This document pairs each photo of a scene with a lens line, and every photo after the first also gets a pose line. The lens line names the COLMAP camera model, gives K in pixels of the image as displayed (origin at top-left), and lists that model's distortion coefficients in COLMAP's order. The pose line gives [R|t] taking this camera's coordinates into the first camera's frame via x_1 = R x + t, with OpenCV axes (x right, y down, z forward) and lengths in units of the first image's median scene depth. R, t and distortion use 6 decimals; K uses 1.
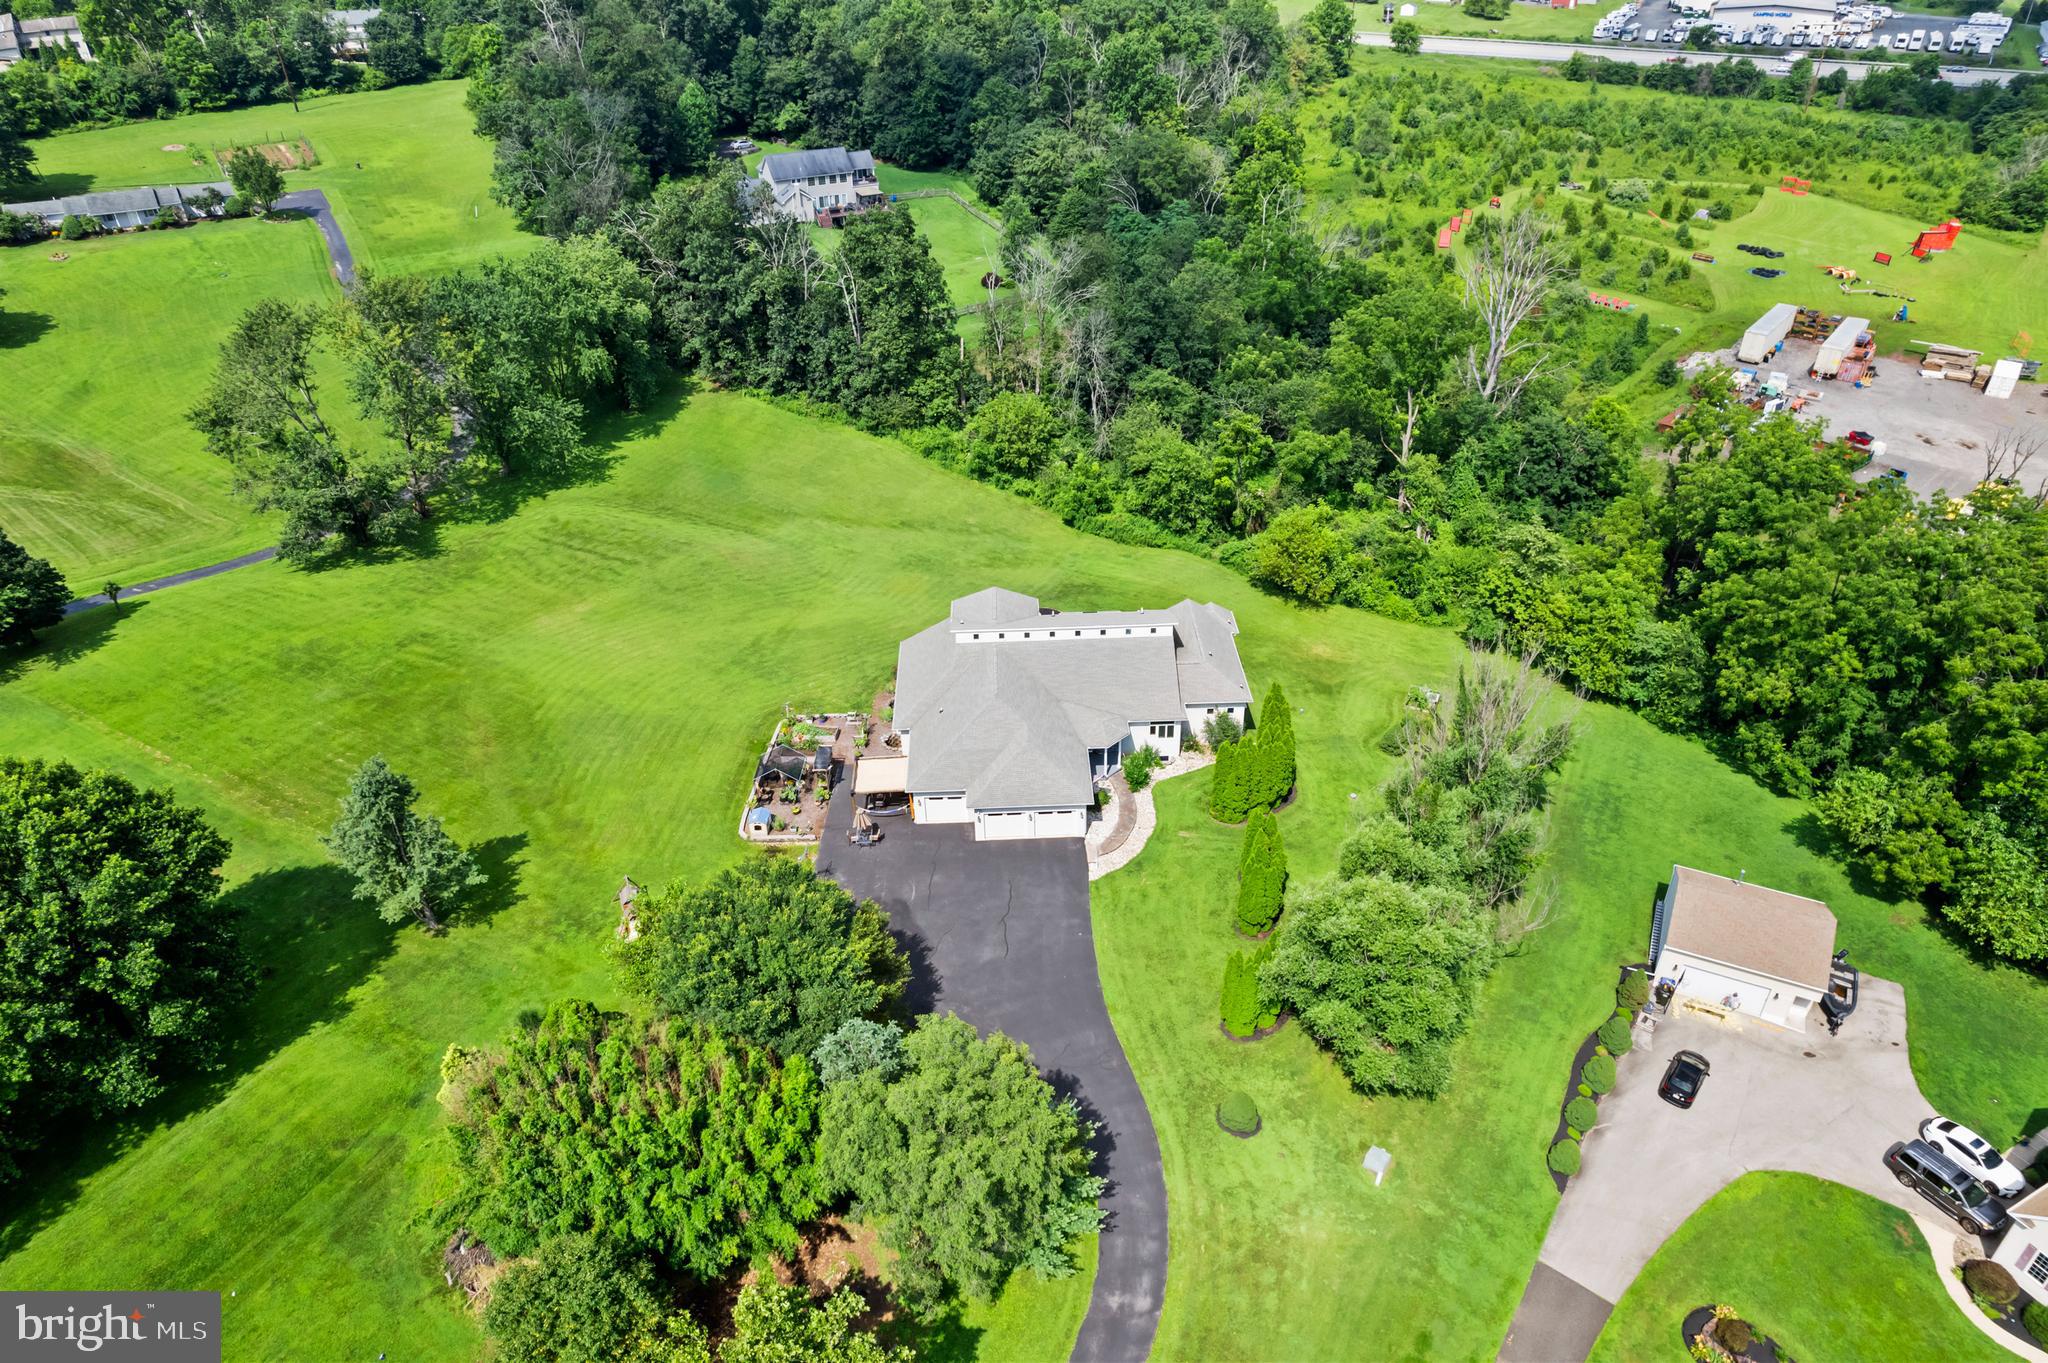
lens RADIAL K [[1314.0, 0, 1032.1], [0, 1314.0, 688.8], [0, 0, 1]] dist [-0.085805, 0.080036]
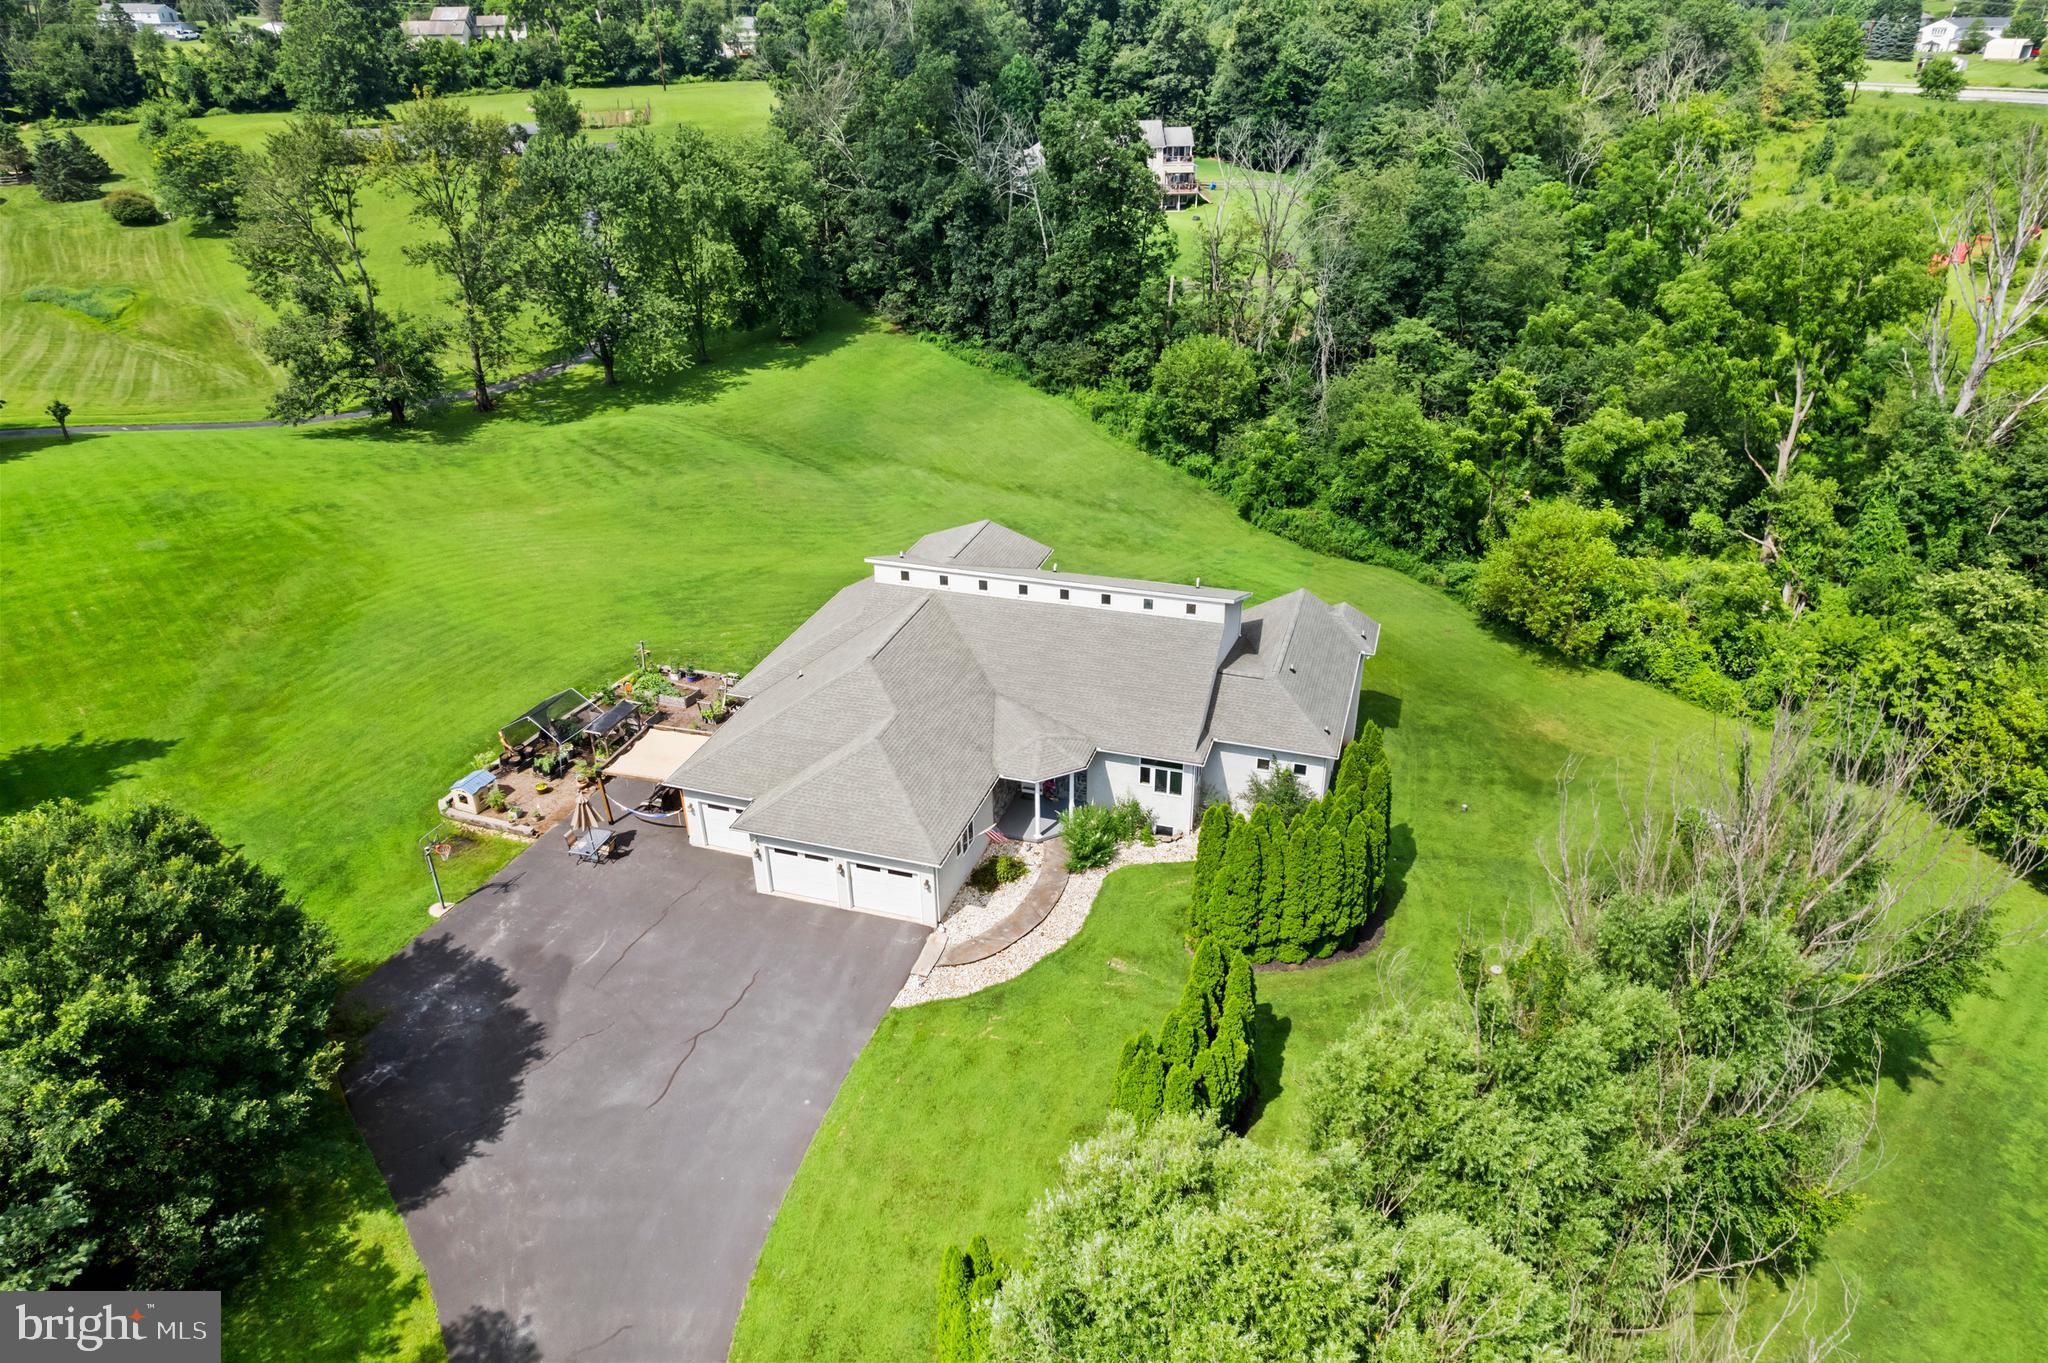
lens RADIAL K [[1314.0, 0, 1032.1], [0, 1314.0, 688.8], [0, 0, 1]] dist [-0.085805, 0.080036]
pose [[0.941636, 0.162647, -0.294735, 0.136765], [-0.186217, 0.981048, -0.053554, 0.022874], [0.280438, 0.105313, 0.954077, 0.295730]]
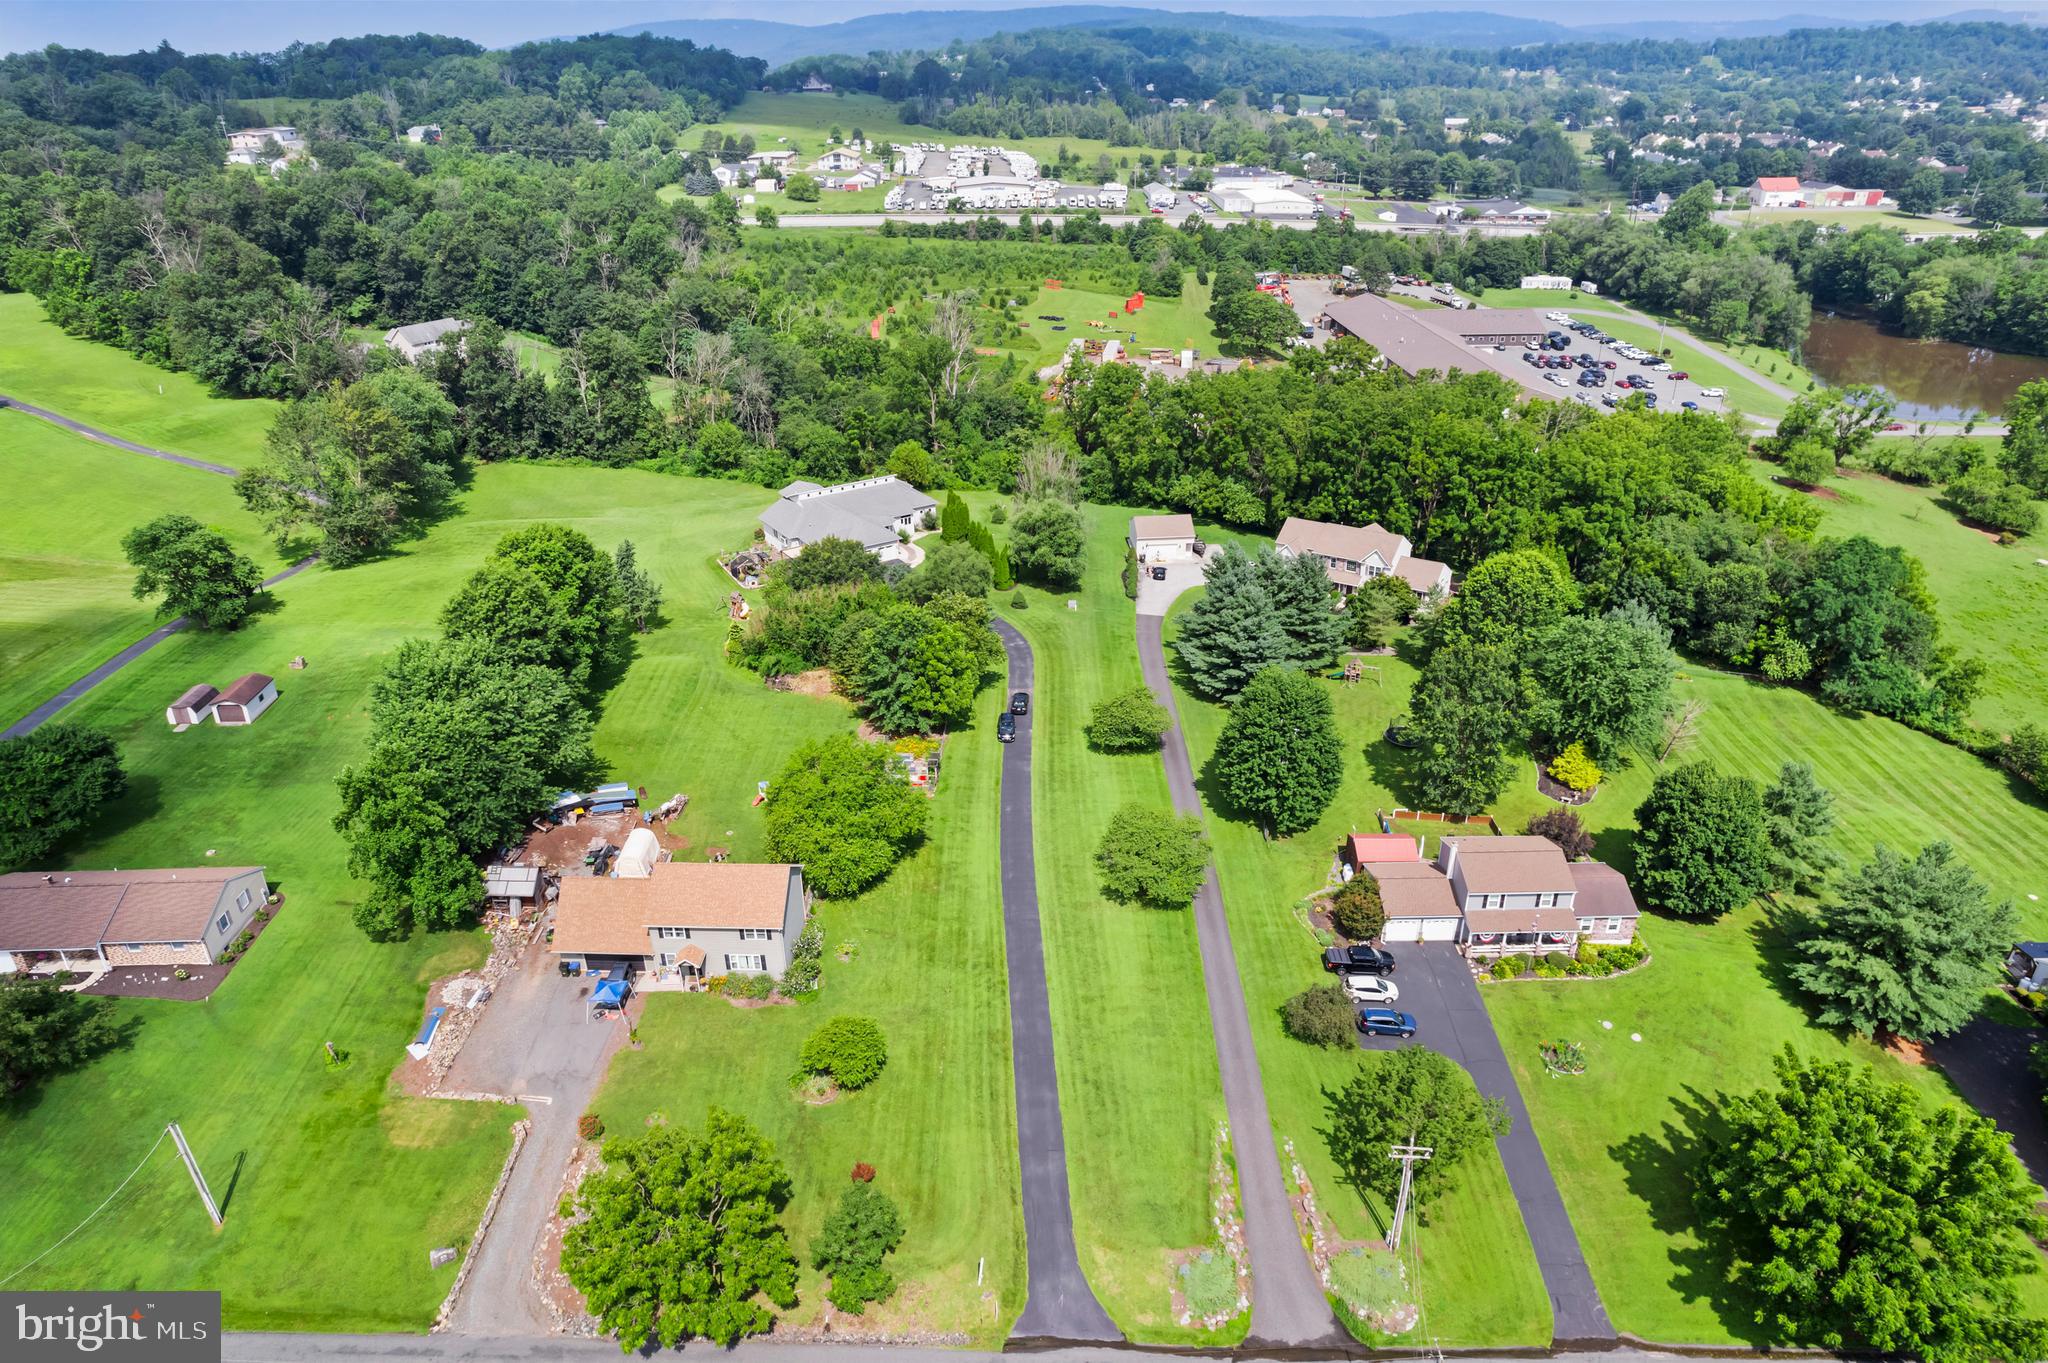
lens RADIAL K [[1314.0, 0, 1032.1], [0, 1314.0, 688.8], [0, 0, 1]] dist [-0.085805, 0.080036]
pose [[0.860473, -0.220700, 0.459215, -0.504250], [0.276353, 0.959379, -0.056749, 0.312557], [-0.428037, 0.175736, 0.886511, -0.612133]]
